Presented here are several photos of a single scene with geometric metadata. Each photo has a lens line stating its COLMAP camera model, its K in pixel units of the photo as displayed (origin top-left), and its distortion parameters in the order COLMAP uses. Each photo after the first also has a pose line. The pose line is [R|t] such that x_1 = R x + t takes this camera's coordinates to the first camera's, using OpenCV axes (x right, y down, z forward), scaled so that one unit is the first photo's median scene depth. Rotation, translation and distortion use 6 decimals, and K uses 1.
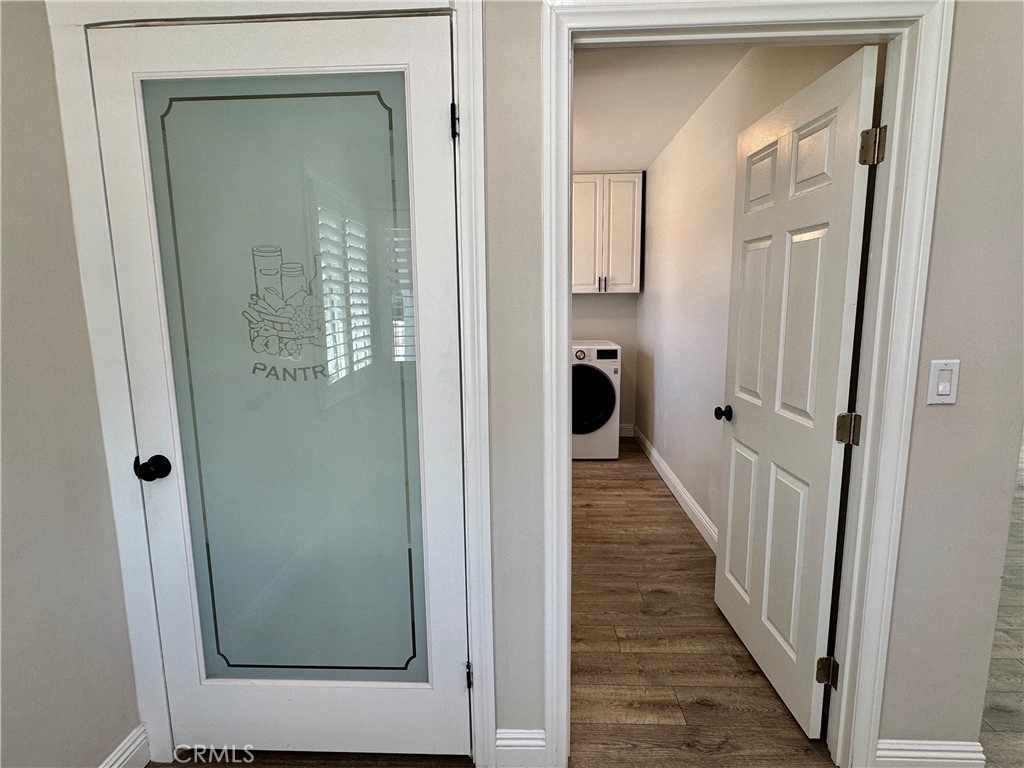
lens RADIAL K [[563.3, 0, 509.6], [0, 563.3, 387.7], [0, 0, 1]] dist [0.020724, 0.000845]
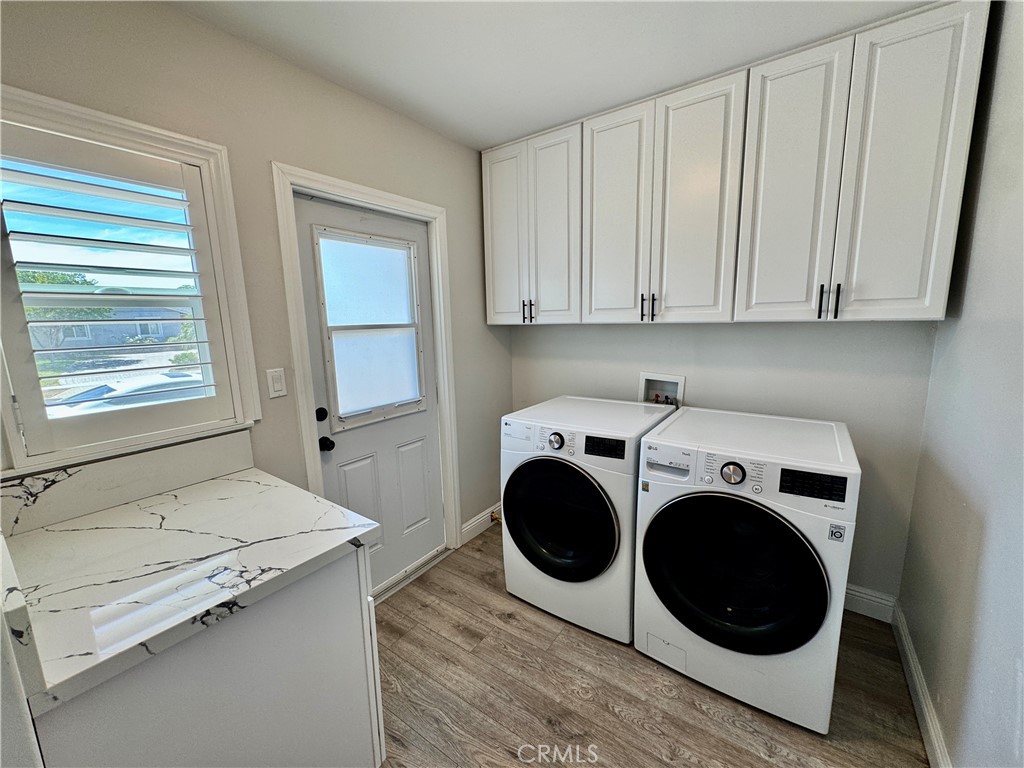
lens RADIAL K [[409.2, 0, 517.6], [0, 409.2, 381.2], [0, 0, 1]] dist [-0.000761, 0.000342]
pose [[0.845053, 0.081905, -0.528372, 0.144237], [-0.074708, 0.996591, 0.035001, -0.124213], [0.529437, 0.009896, 0.848291, 0.653686]]
